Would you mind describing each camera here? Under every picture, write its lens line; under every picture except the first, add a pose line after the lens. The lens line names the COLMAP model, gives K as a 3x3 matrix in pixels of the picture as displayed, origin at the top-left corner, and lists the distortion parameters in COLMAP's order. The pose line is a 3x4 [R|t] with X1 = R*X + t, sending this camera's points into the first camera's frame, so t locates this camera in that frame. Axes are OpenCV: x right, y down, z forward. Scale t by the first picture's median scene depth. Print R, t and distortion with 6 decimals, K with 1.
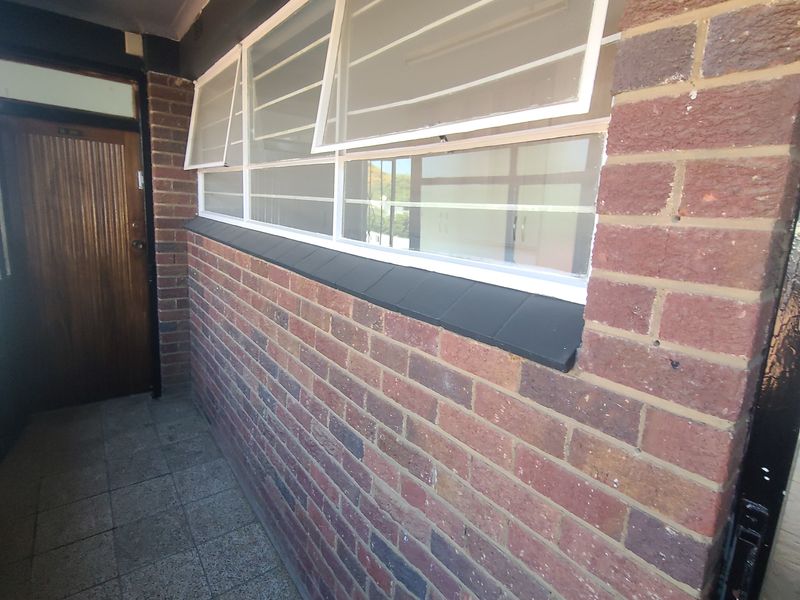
lens RADIAL K [[440.2, 0, 400.0], [0, 440.2, 300.0], [0, 0, 1]] dist [-0.001086, -0.000905]
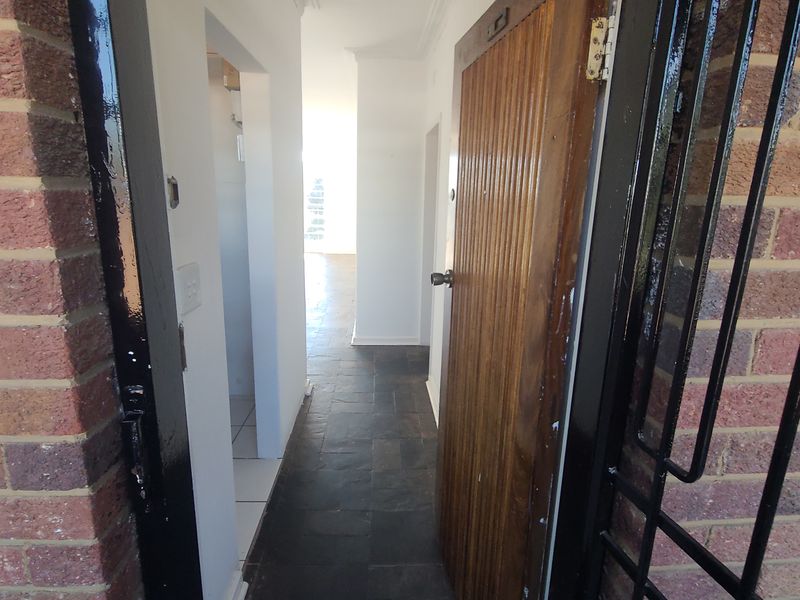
lens RADIAL K [[440.2, 0, 400.0], [0, 440.2, 300.0], [0, 0, 1]] dist [-0.001086, -0.000905]
pose [[0.579317, -0.224228, 0.783654, 0.399408], [0.170027, 0.973512, 0.152859, 0.208012], [-0.797172, 0.044688, 0.602096, -0.201332]]
